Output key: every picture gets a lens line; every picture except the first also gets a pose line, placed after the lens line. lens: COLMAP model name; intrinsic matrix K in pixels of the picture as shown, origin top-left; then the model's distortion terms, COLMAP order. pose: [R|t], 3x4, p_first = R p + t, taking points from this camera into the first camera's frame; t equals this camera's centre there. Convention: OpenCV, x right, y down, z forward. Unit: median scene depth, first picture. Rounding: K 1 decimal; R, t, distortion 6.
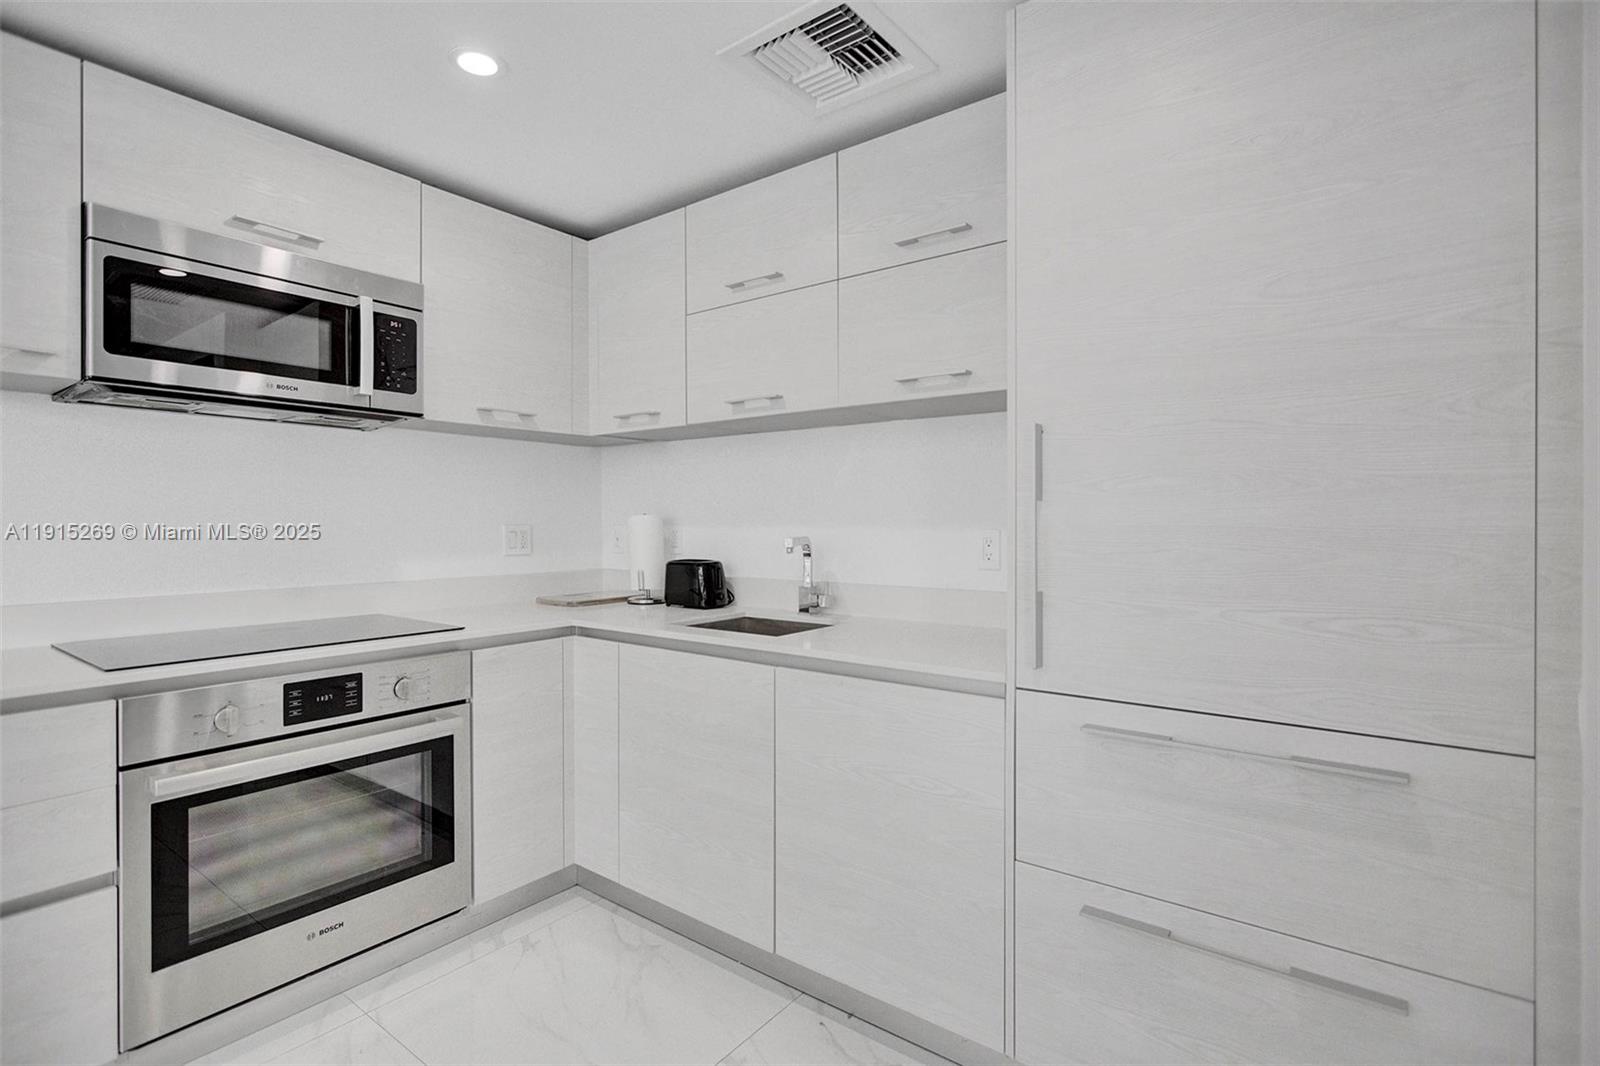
lens RADIAL K [[762.6, 0, 791.2], [0, 762.6, 525.3], [0, 0, 1]] dist [0.000110, 0.000196]
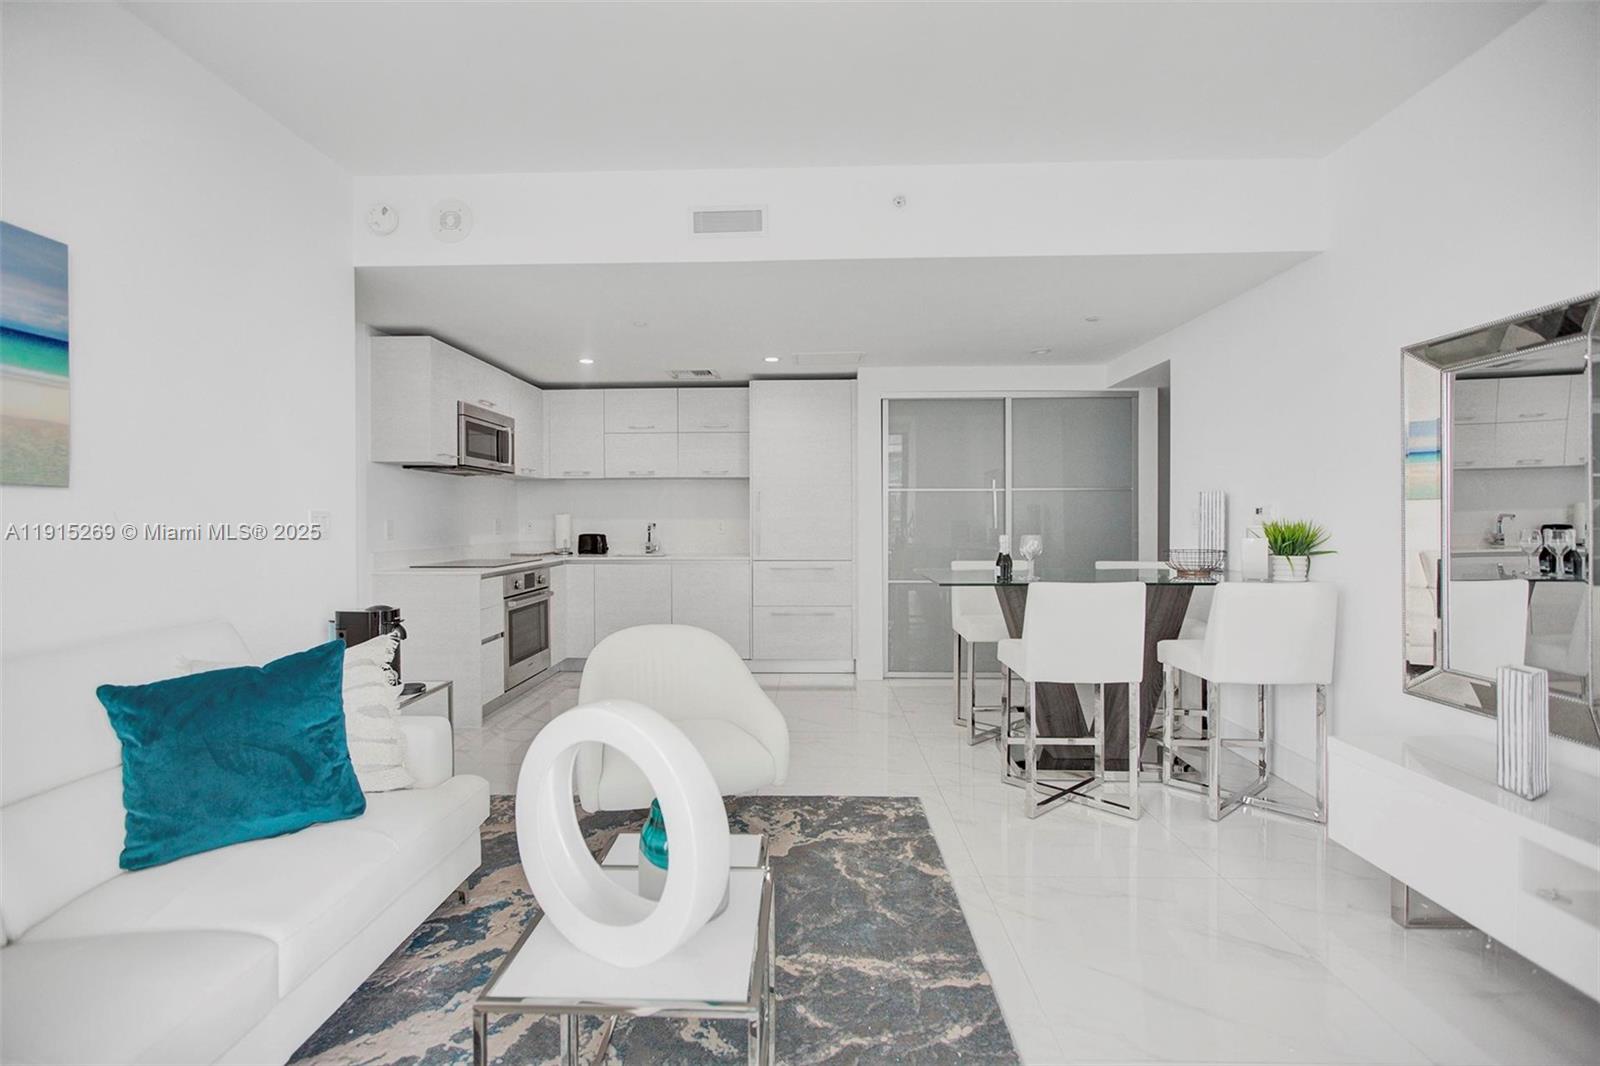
lens RADIAL K [[707.6, 0, 790.8], [0, 707.6, 523.2], [0, 0, 1]] dist [-0.010469, 0.005181]
pose [[0.808079, -0.005874, 0.589044, -1.230948], [0.005512, 0.999982, 0.002411, 0.015616], [-0.589048, 0.001299, 0.808097, -1.486804]]
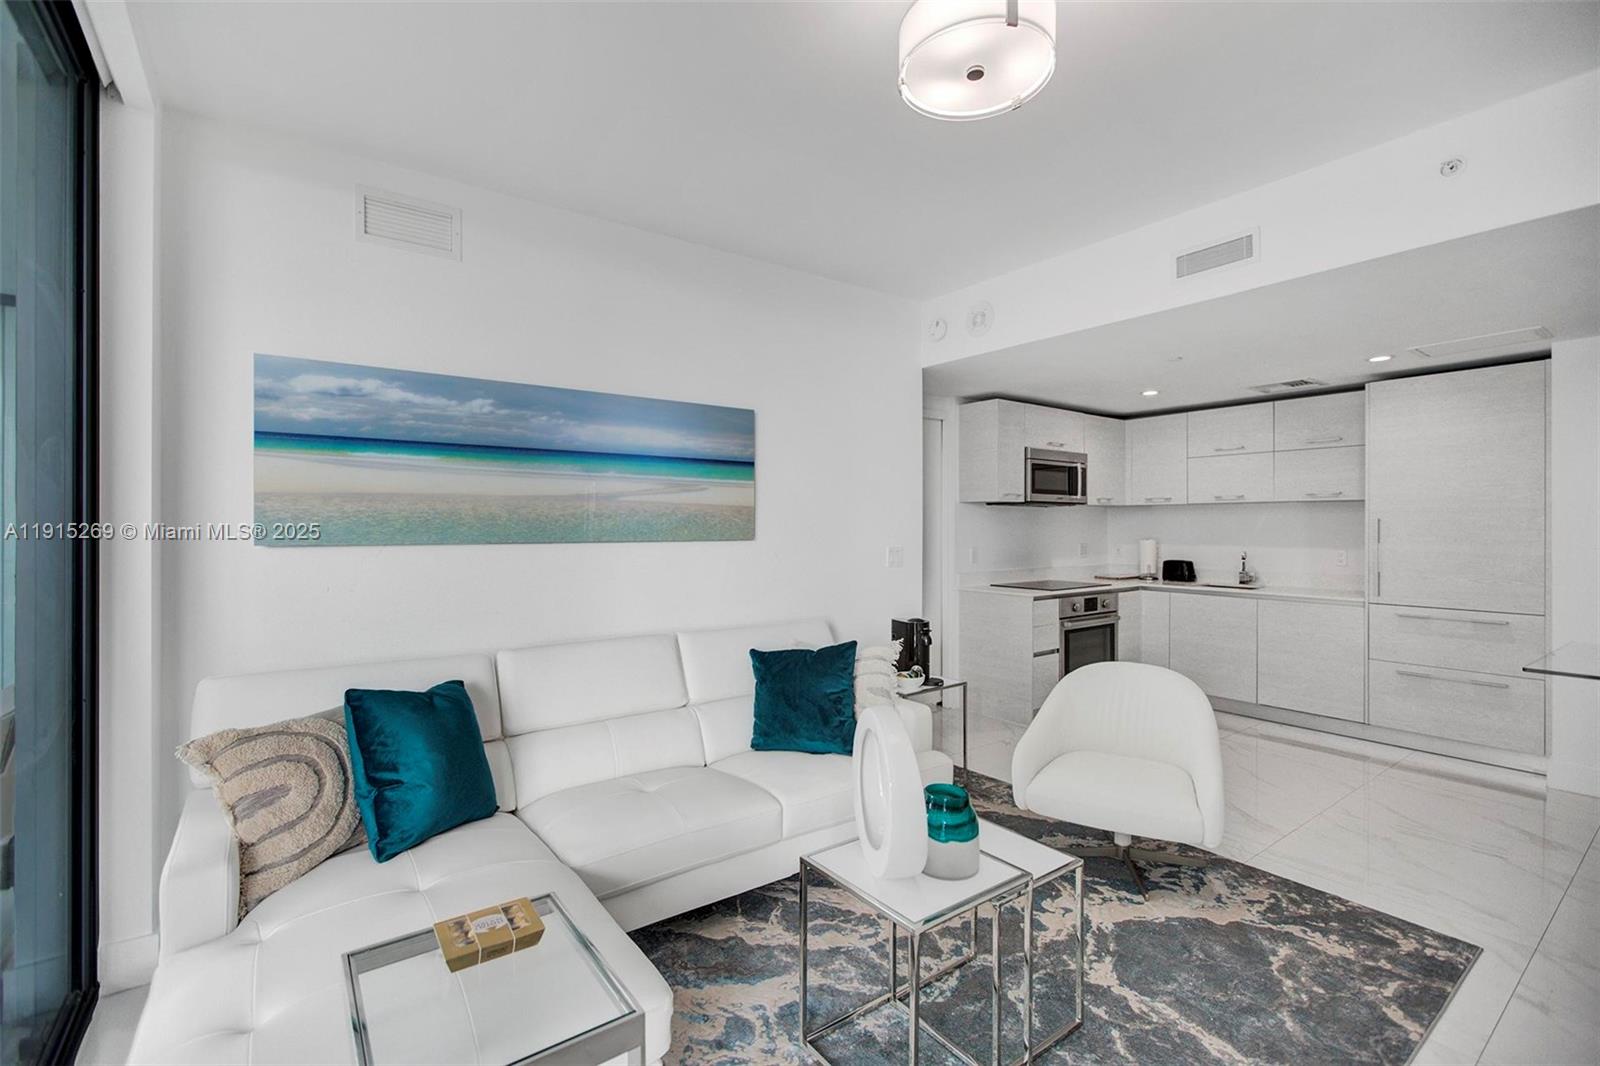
lens RADIAL K [[707.6, 0, 790.8], [0, 707.6, 523.2], [0, 0, 1]] dist [-0.010469, 0.005181]
pose [[0.960050, 0.000582, -0.279829, -0.879669], [-0.002614, 0.999973, -0.006886, -0.063916], [0.279818, 0.007342, 0.960025, -1.823040]]
